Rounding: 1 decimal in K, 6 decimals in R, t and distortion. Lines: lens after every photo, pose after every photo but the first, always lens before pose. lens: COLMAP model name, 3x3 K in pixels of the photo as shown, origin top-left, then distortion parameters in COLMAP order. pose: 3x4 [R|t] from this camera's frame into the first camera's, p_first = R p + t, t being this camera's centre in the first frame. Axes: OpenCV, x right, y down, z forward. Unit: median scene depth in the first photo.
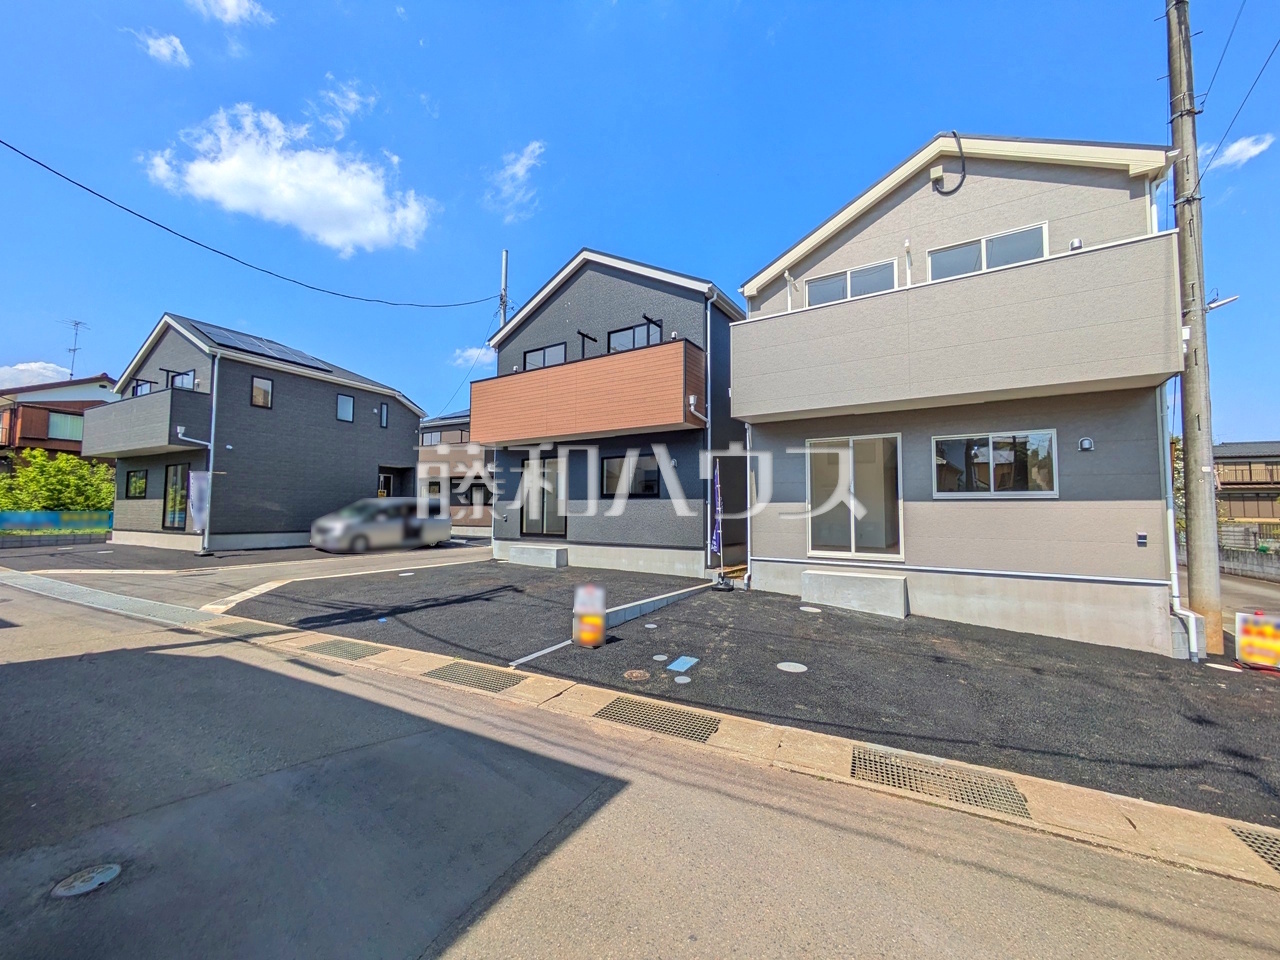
lens RADIAL K [[504.8, 0, 651.3], [0, 504.8, 485.7], [0, 0, 1]] dist [0.000544, 0.003408]
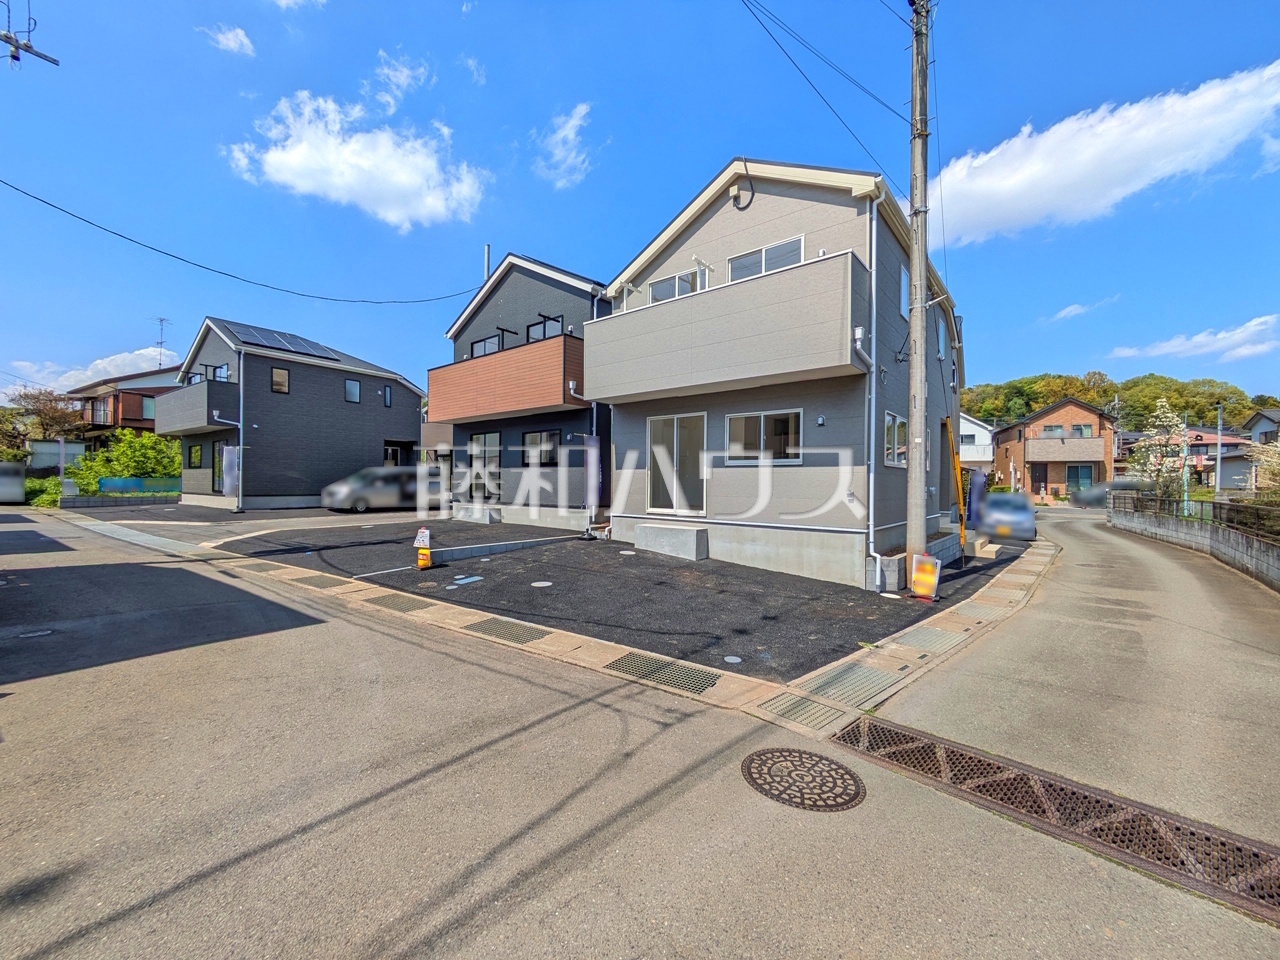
lens RADIAL K [[510.0, 0, 647.4], [0, 510.0, 483.0], [0, 0, 1]] dist [0.001393, 0.008344]
pose [[0.992744, 0.000071, -0.120250, 0.337369], [0.006706, 0.998411, 0.055955, -0.001874], [0.120063, -0.056355, 0.991166, -0.168342]]
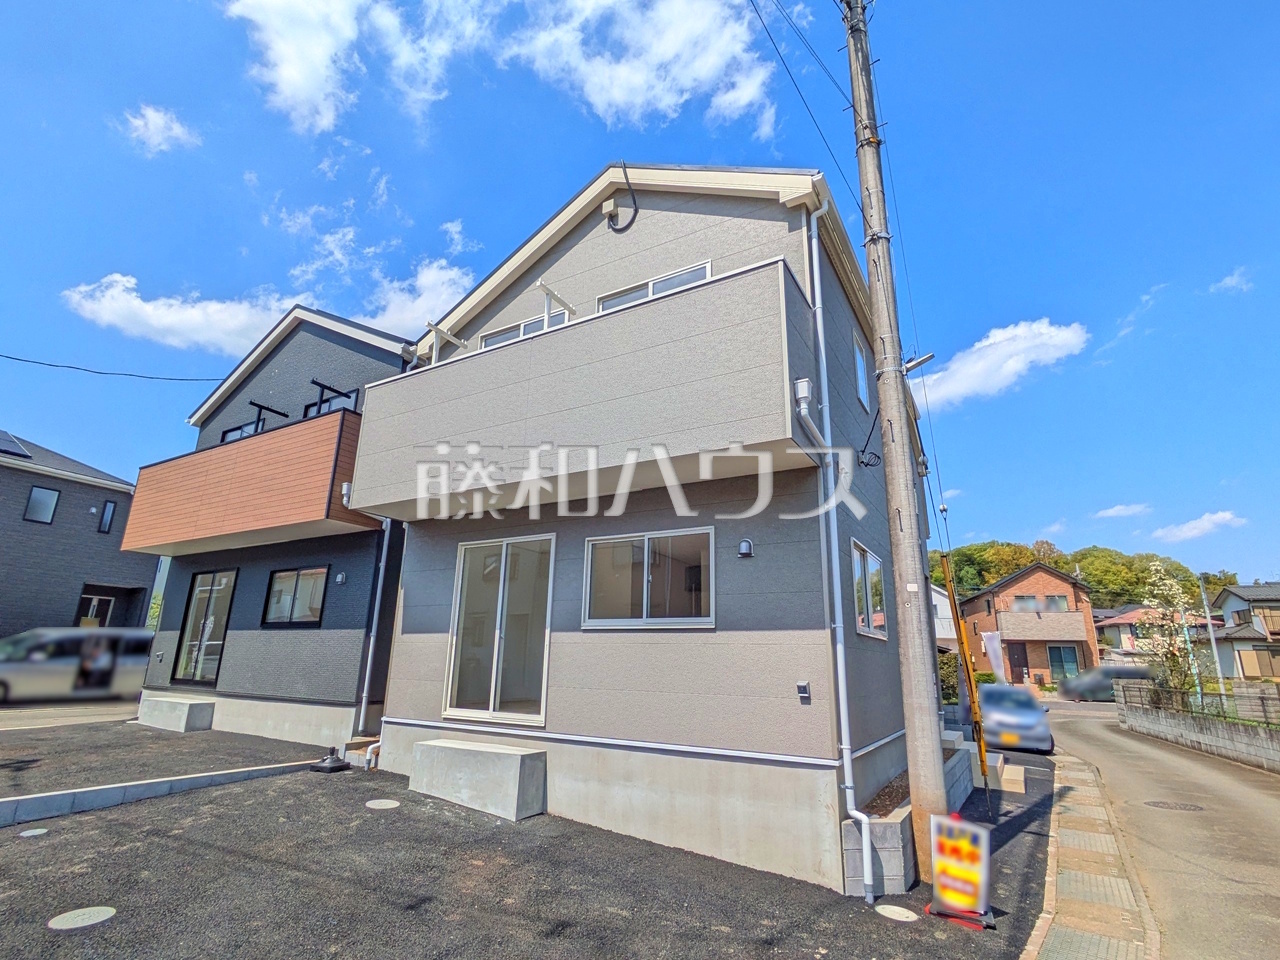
lens RADIAL K [[630.5, 0, 638.7], [0, 630.5, 491.8], [0, 0, 1]] dist [0.000536, 0.000249]
pose [[0.999534, 0.019546, 0.023436, 0.396987], [-0.014278, 0.978252, -0.206928, 0.012682], [-0.026971, 0.206497, 0.978075, 0.084843]]
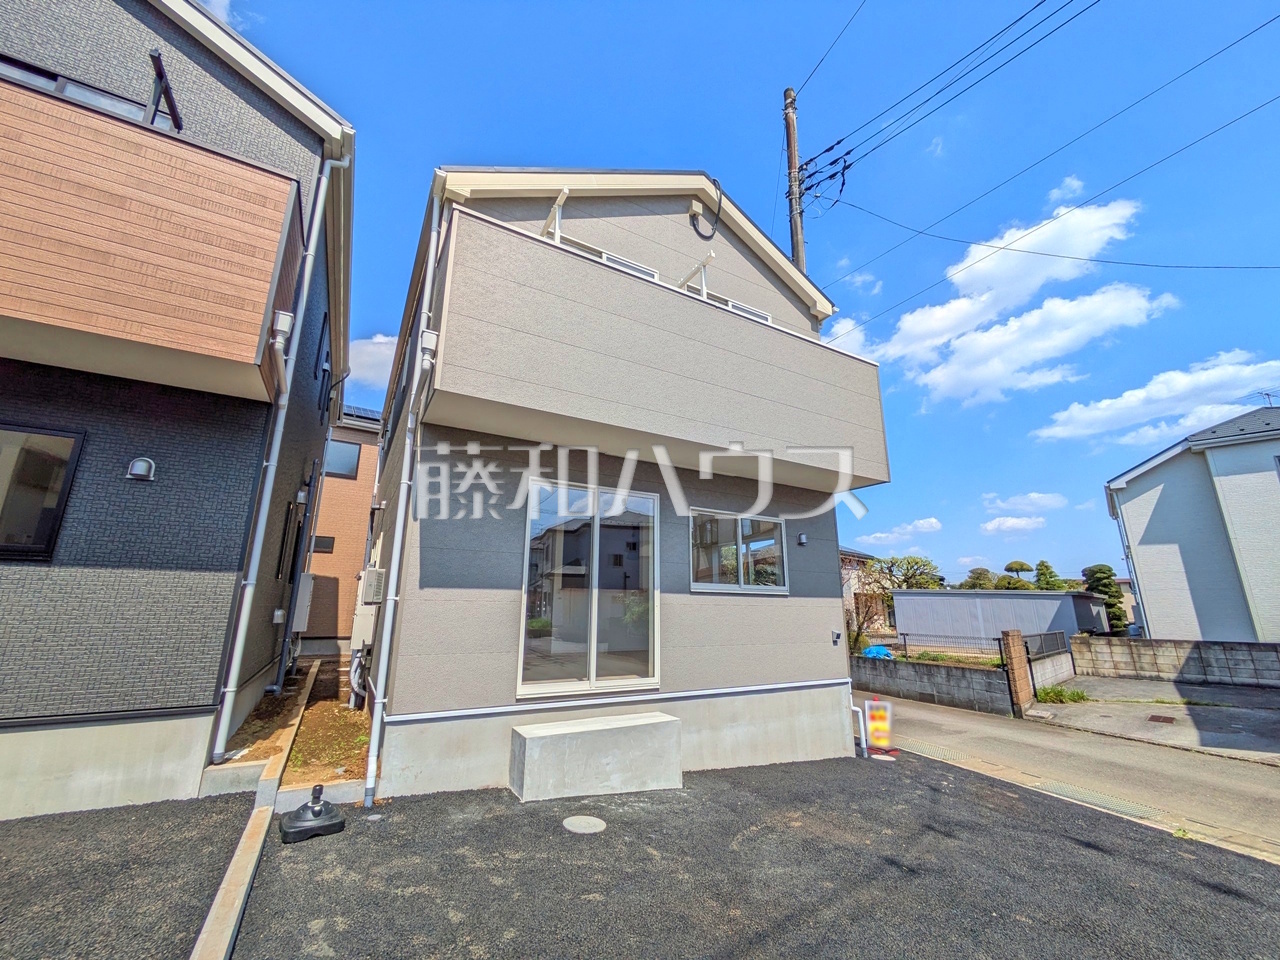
lens RADIAL K [[509.1, 0, 636.9], [0, 509.1, 480.0], [0, 0, 1]] dist [0.001086, 0.000358]
pose [[0.473018, 0.205530, 0.856745, -0.091442], [-0.060519, 0.977693, -0.201132, 0.013489], [-0.878972, 0.043290, 0.474905, 0.462754]]
